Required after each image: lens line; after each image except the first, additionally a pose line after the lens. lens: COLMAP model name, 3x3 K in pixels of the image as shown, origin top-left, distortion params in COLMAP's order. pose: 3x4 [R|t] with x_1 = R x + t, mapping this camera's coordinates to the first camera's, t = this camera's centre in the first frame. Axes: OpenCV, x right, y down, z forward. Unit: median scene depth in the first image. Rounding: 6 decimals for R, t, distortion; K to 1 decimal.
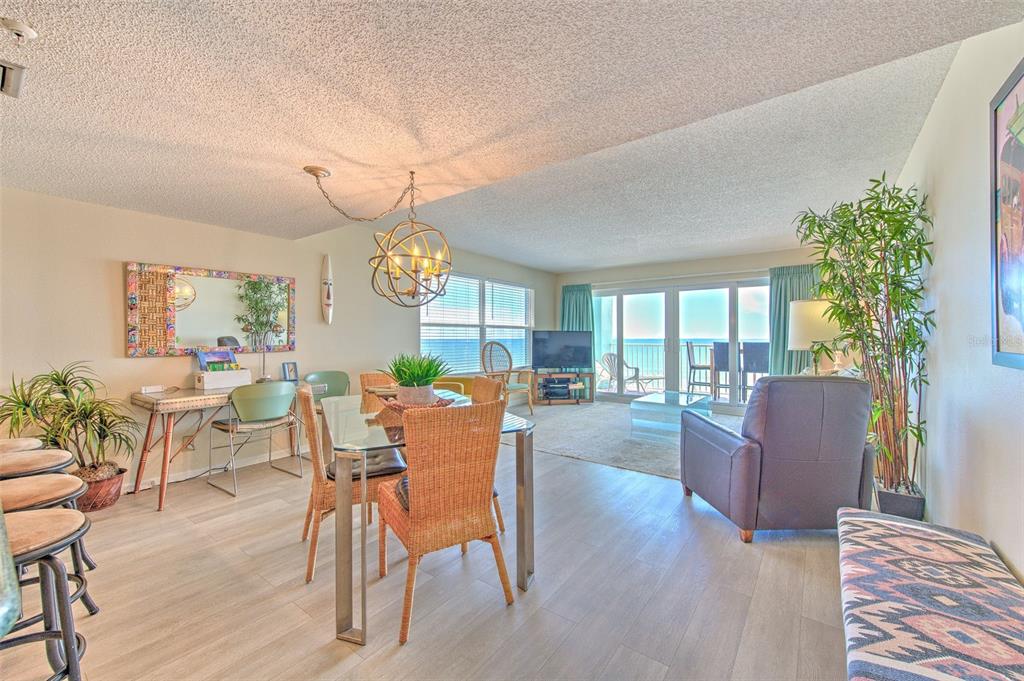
lens RADIAL K [[413.3, 0, 510.5], [0, 413.3, 333.5], [0, 0, 1]] dist [0.008309, -0.002194]
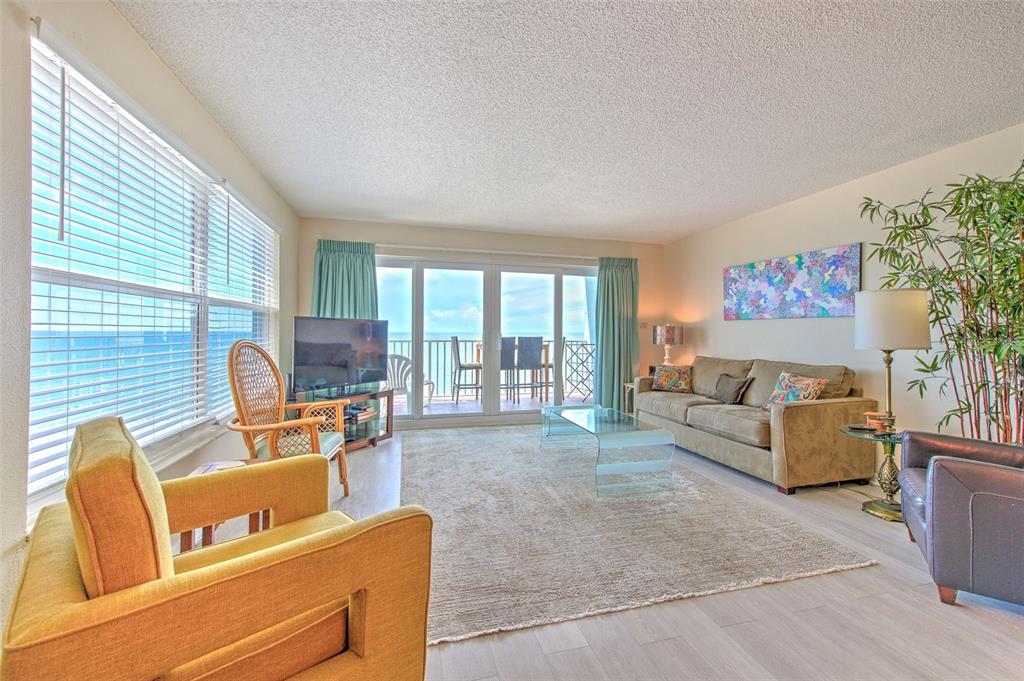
lens RADIAL K [[413.3, 0, 515.0], [0, 413.3, 332.0], [0, 0, 1]] dist [0.008309, -0.002194]
pose [[0.602744, 0.003117, 0.797929, -0.191372], [-0.014448, 0.999871, 0.007008, 0.004604], [-0.797804, -0.015753, 0.602711, 0.514870]]
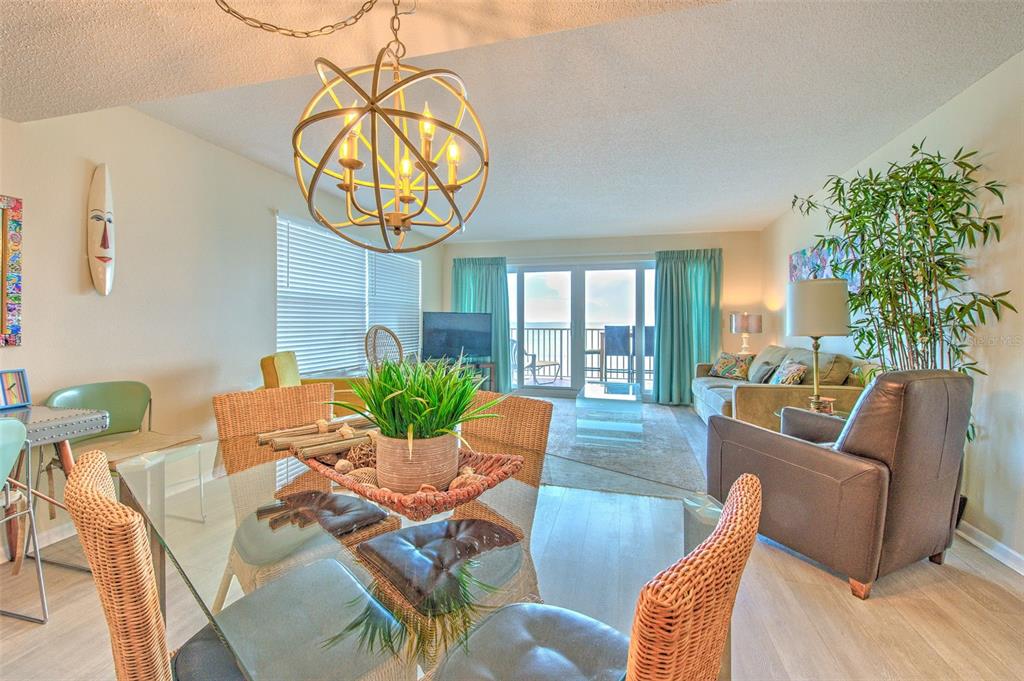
lens RADIAL K [[413.3, 0, 510.0], [0, 413.3, 313.5], [0, 0, 1]] dist [0.008309, -0.002194]
pose [[0.923048, 0.010973, 0.384529, -0.108131], [-0.007951, 0.999924, -0.009448, 0.002911], [-0.384603, 0.005664, 0.923065, 0.199322]]
